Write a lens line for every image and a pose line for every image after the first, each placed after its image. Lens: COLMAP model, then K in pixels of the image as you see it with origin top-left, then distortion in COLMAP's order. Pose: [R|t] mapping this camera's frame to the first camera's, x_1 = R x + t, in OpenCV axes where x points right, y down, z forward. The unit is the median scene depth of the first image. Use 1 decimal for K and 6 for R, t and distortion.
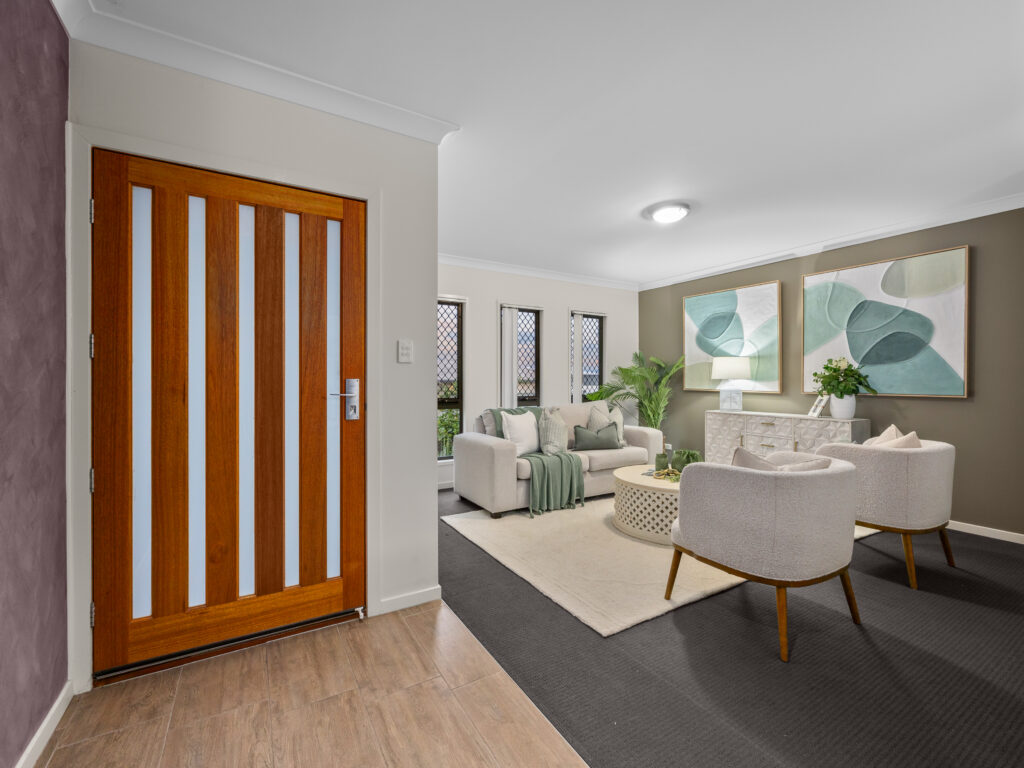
lens RADIAL K [[445.9, 0, 507.8], [0, 445.9, 380.9], [0, 0, 1]] dist [-0.002202, 0.000114]
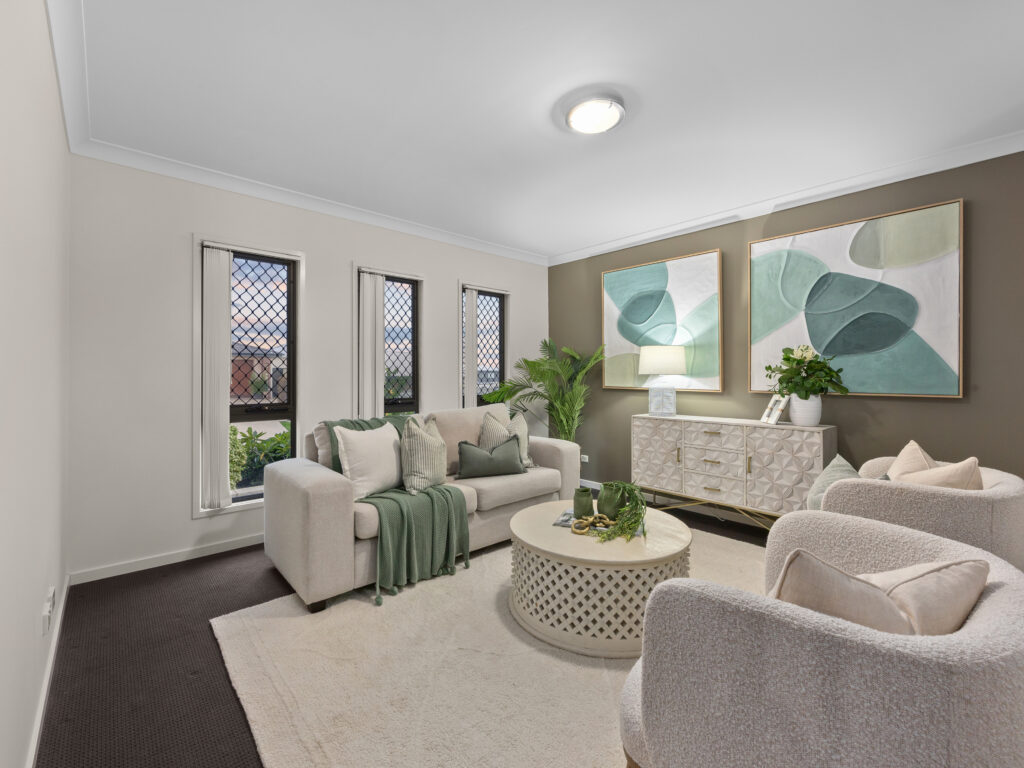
lens RADIAL K [[445.9, 0, 508.0], [0, 445.9, 378.8], [0, 0, 1]] dist [-0.002202, 0.000114]
pose [[0.981061, -0.003219, 0.193671, 0.098876], [0.002514, 0.999989, 0.003886, -0.000044], [-0.193681, -0.003326, 0.981059, 0.336591]]
